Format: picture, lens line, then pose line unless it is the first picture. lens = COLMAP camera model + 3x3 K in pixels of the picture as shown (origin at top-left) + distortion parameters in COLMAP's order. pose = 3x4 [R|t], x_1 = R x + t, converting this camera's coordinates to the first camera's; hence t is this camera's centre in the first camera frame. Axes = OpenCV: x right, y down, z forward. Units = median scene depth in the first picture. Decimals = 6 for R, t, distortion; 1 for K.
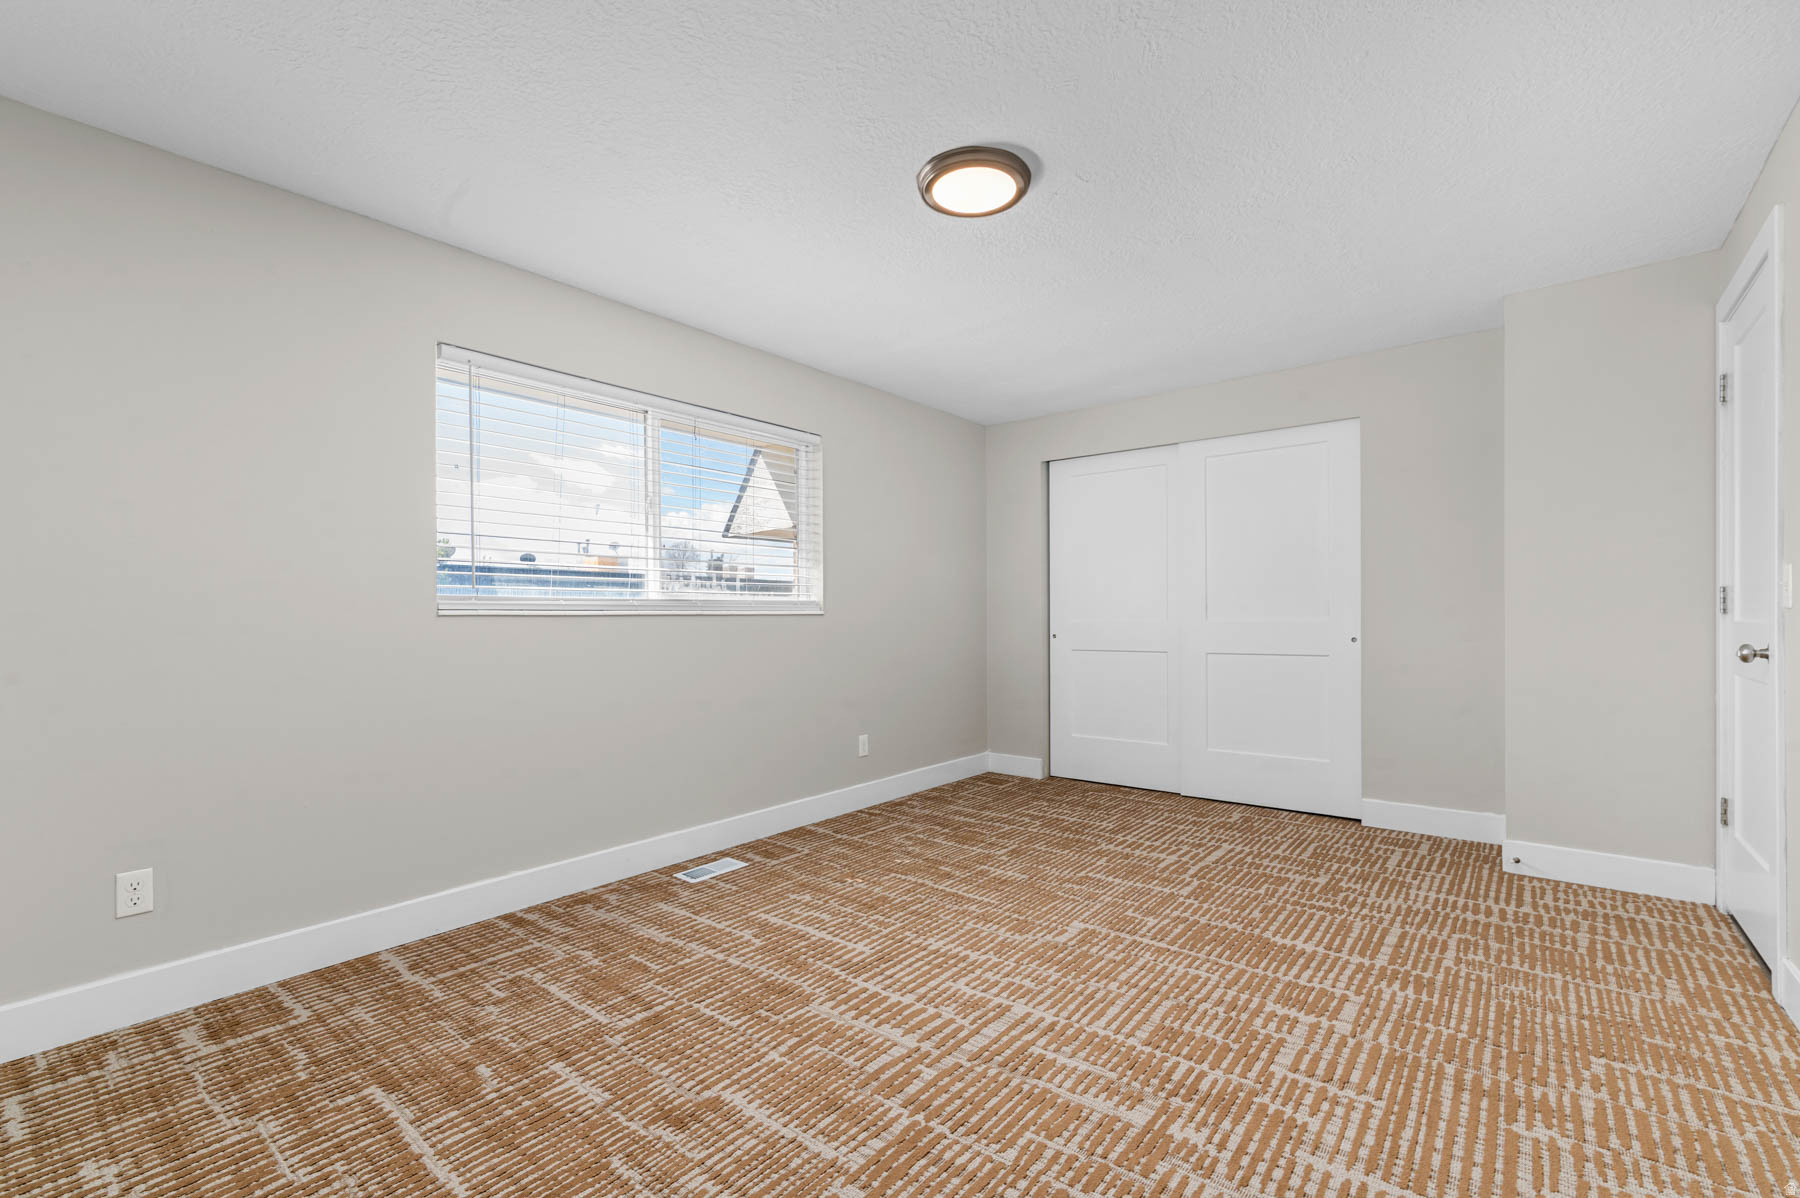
lens RADIAL K [[776.1, 0, 907.9], [0, 776.1, 610.7], [0, 0, 1]] dist [0.002144, -0.001205]
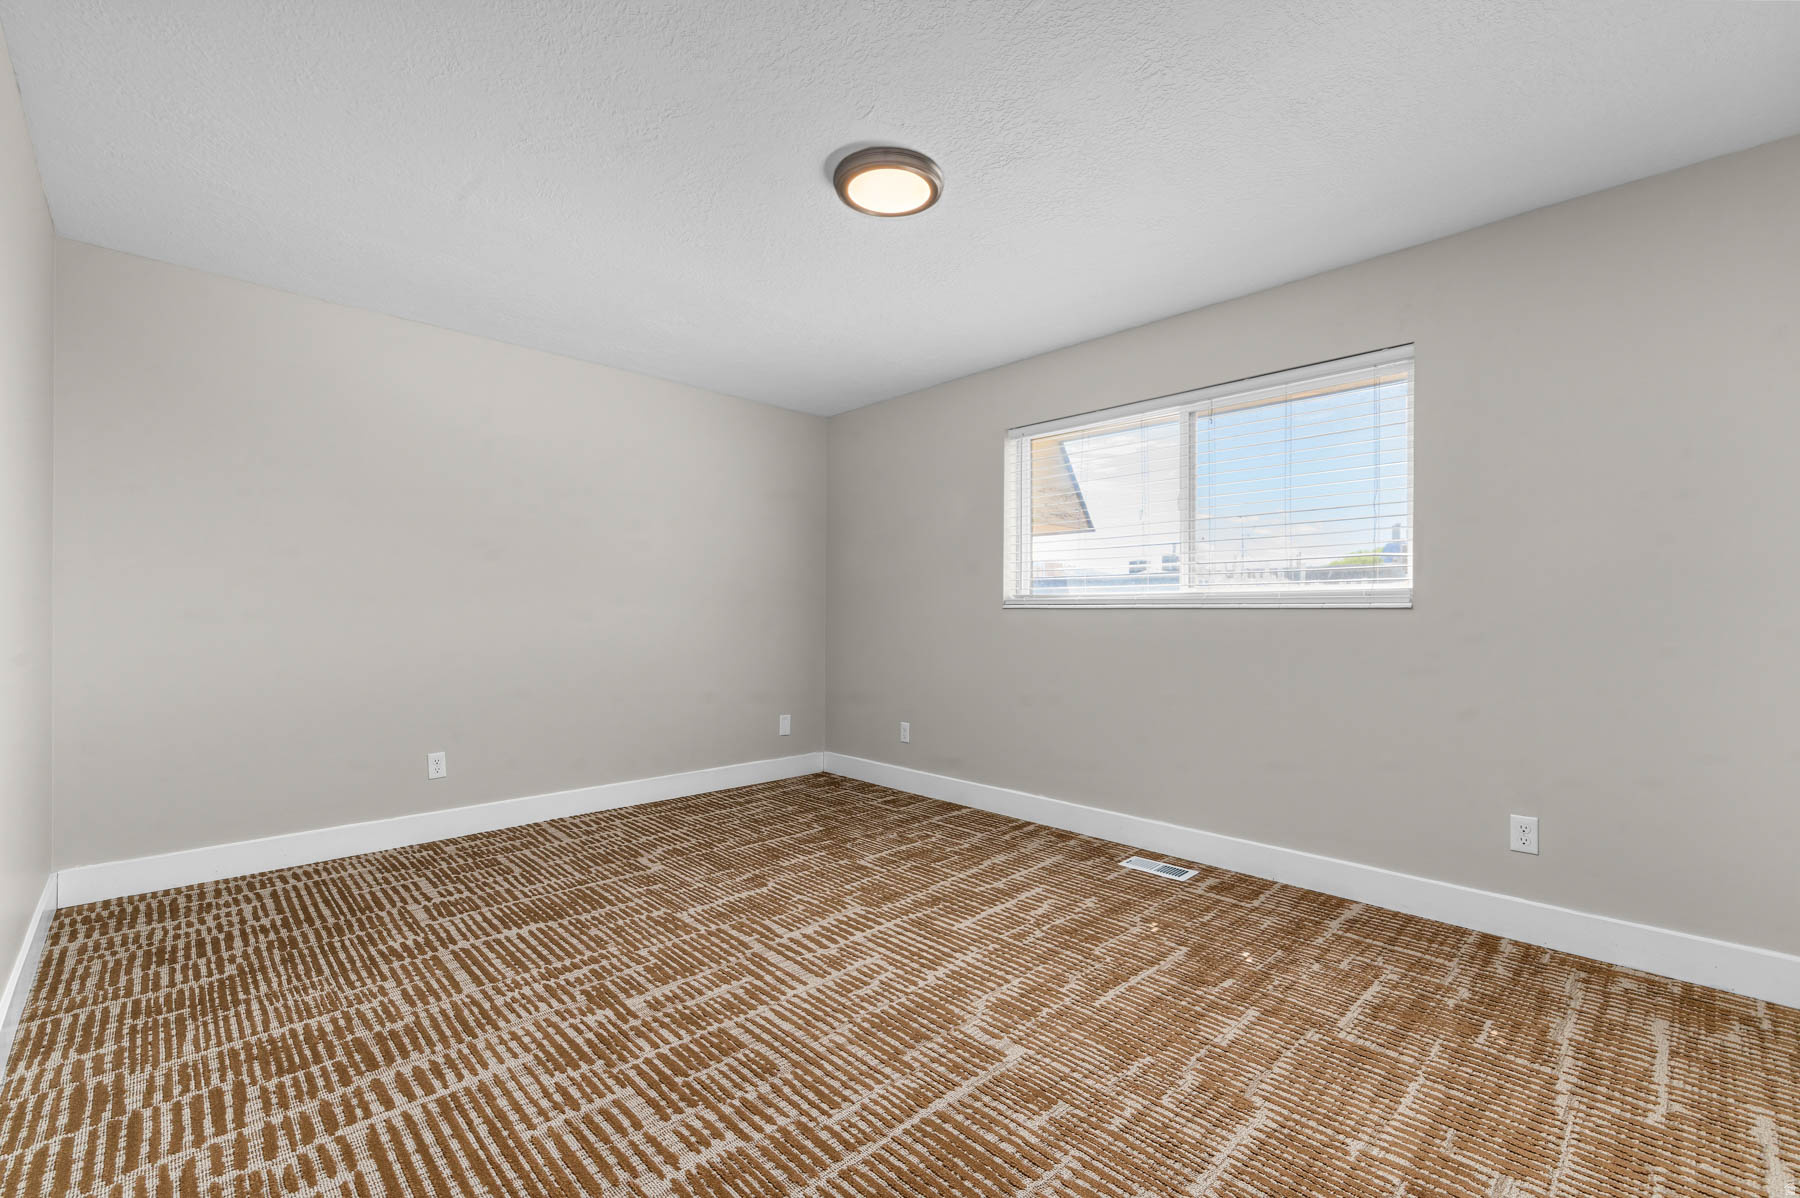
lens RADIAL K [[776.1, 0, 907.8], [0, 776.1, 600.9], [0, 0, 1]] dist [0.002144, -0.001205]
pose [[-0.124784, -0.005611, -0.992168, 1.005466], [0.004020, 0.999973, -0.006160, 0.000817], [0.992176, -0.004757, -0.124758, 1.069929]]
